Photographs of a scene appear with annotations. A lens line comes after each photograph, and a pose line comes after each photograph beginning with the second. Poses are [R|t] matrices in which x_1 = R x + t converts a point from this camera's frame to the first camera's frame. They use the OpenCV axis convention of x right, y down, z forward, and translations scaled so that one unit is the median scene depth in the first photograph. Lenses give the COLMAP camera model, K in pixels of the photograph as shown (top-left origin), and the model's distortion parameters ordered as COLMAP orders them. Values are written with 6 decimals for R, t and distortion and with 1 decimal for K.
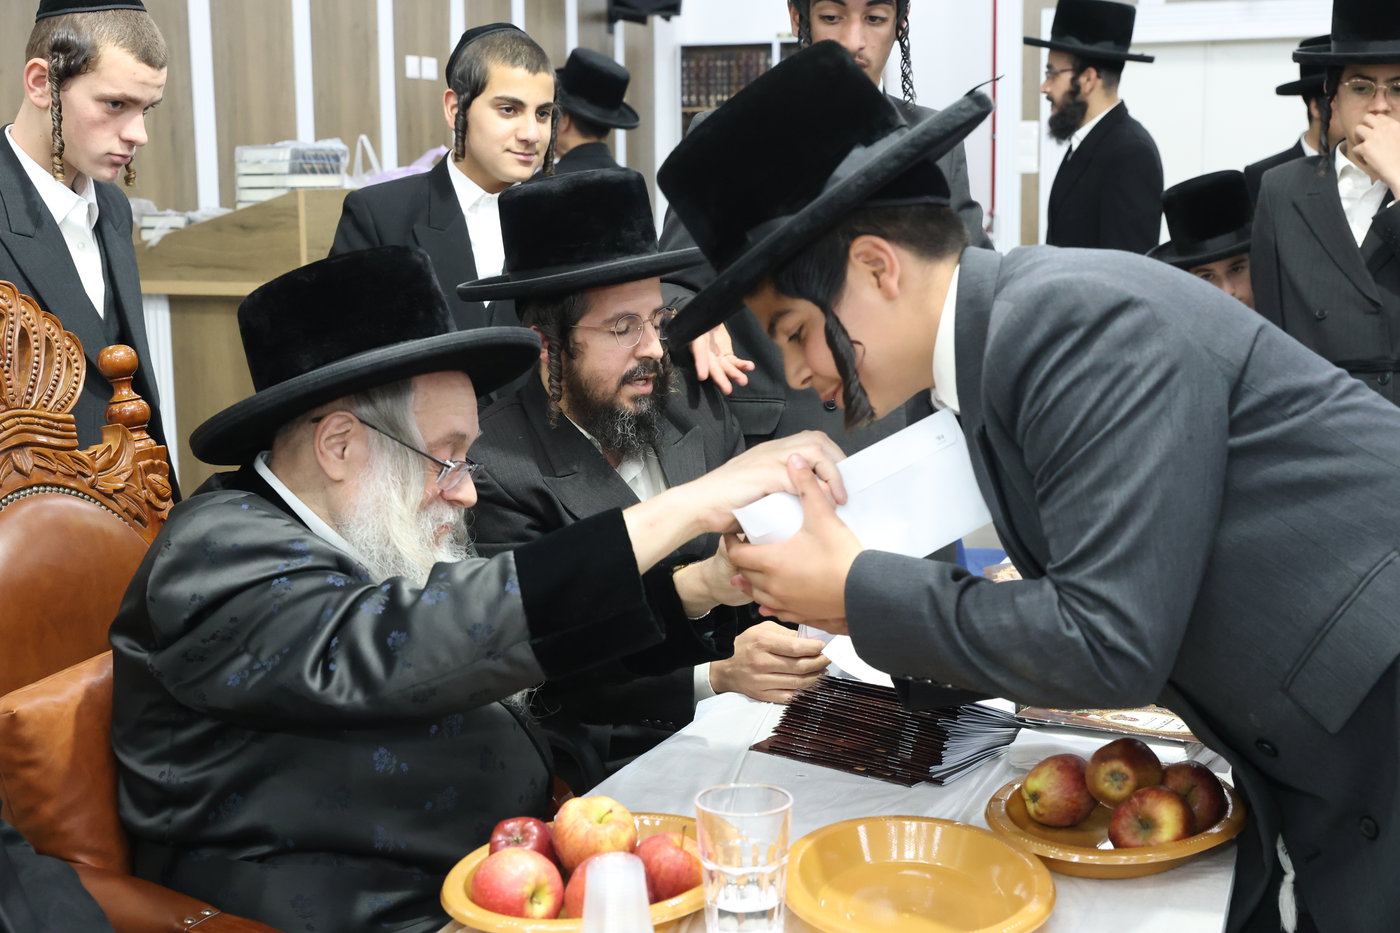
lens RADIAL K [[2030.3, 0, 700.0], [0, 2030.3, 466.5], [0, 0, 1]] dist [0.003141, 0.016868]
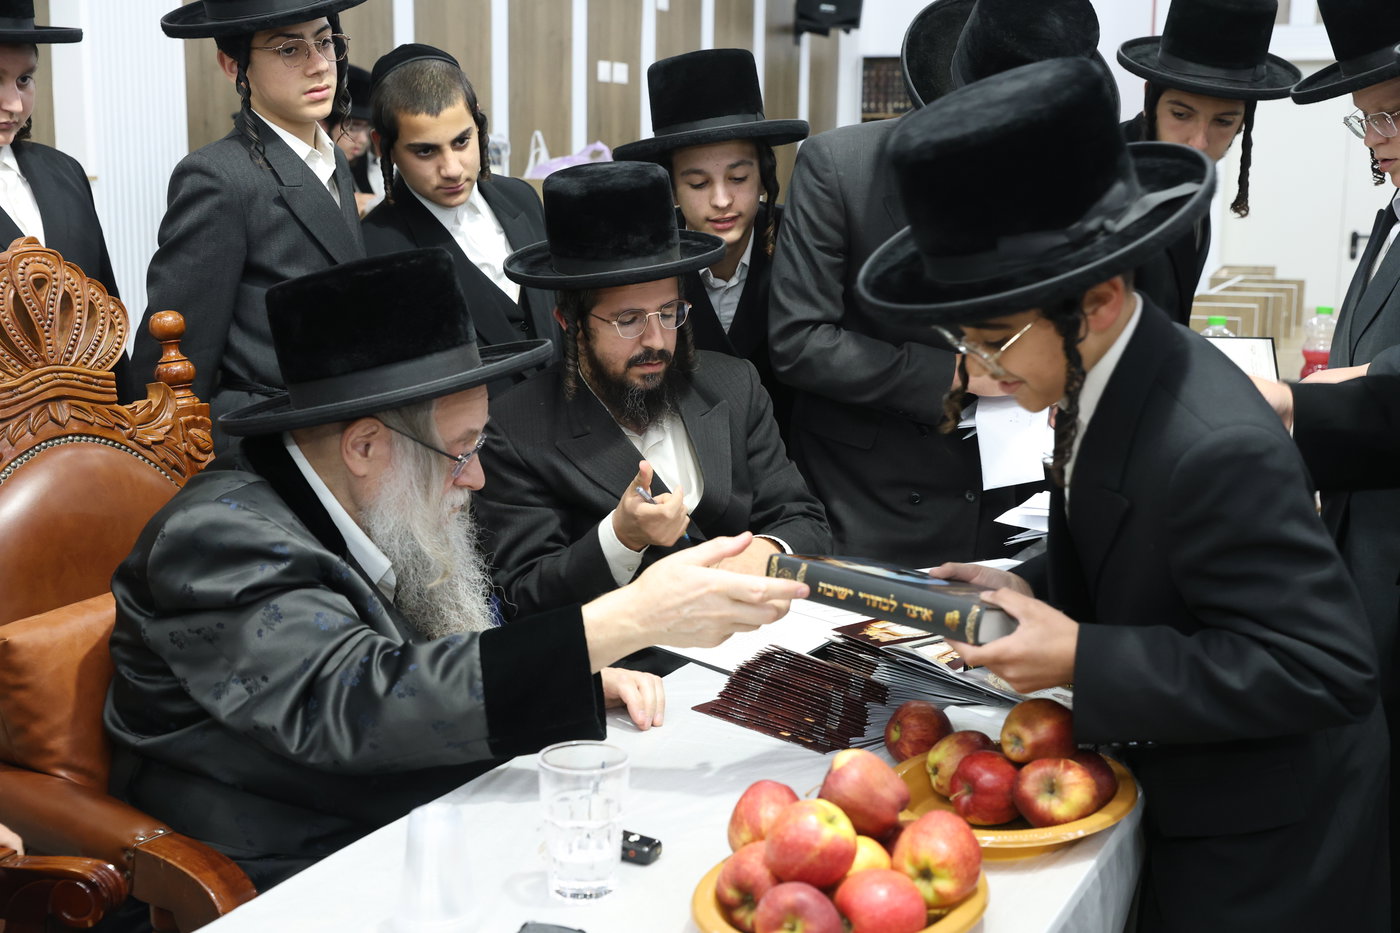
lens RADIAL K [[1811.6, 0, 753.7], [0, 1811.6, 465.8], [0, 0, 1]] dist [-0.000750, -0.021274]
pose [[0.992809, 0.041993, -0.112104, 0.145830], [-0.040230, 0.999029, 0.017950, -0.006276], [0.112749, -0.013311, 0.993534, 0.058827]]
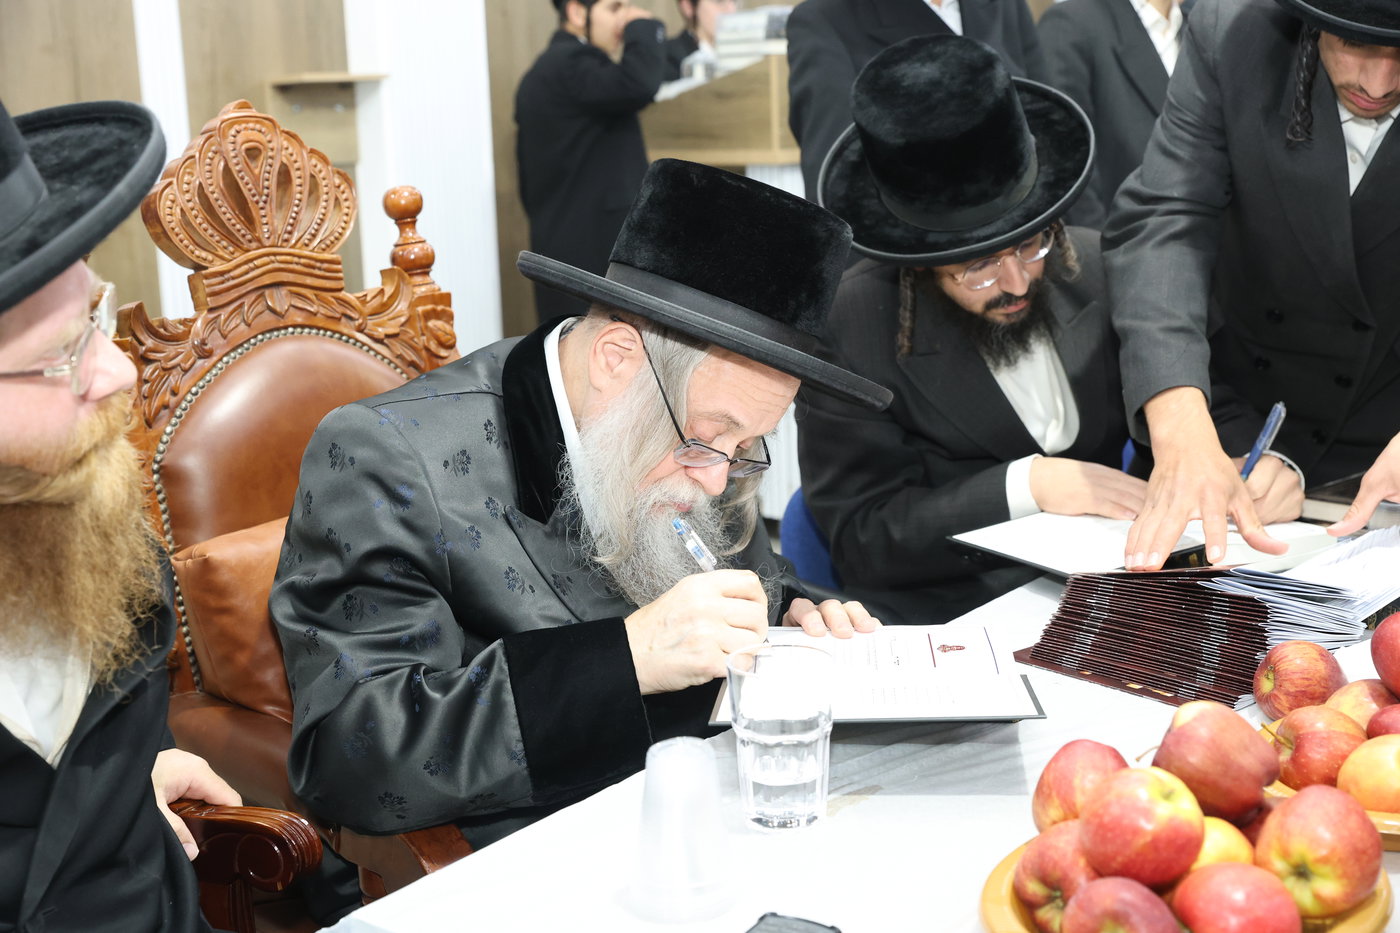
lens RADIAL K [[1897.1, 0, 722.4], [0, 1897.1, 462.2], [0, 0, 1]] dist [-0.009694, -0.013707]
pose [[0.947299, 0.039689, -0.317882, 0.150574], [-0.022599, 0.998103, 0.057271, 0.016560], [0.319551, -0.047069, 0.946399, 0.195532]]
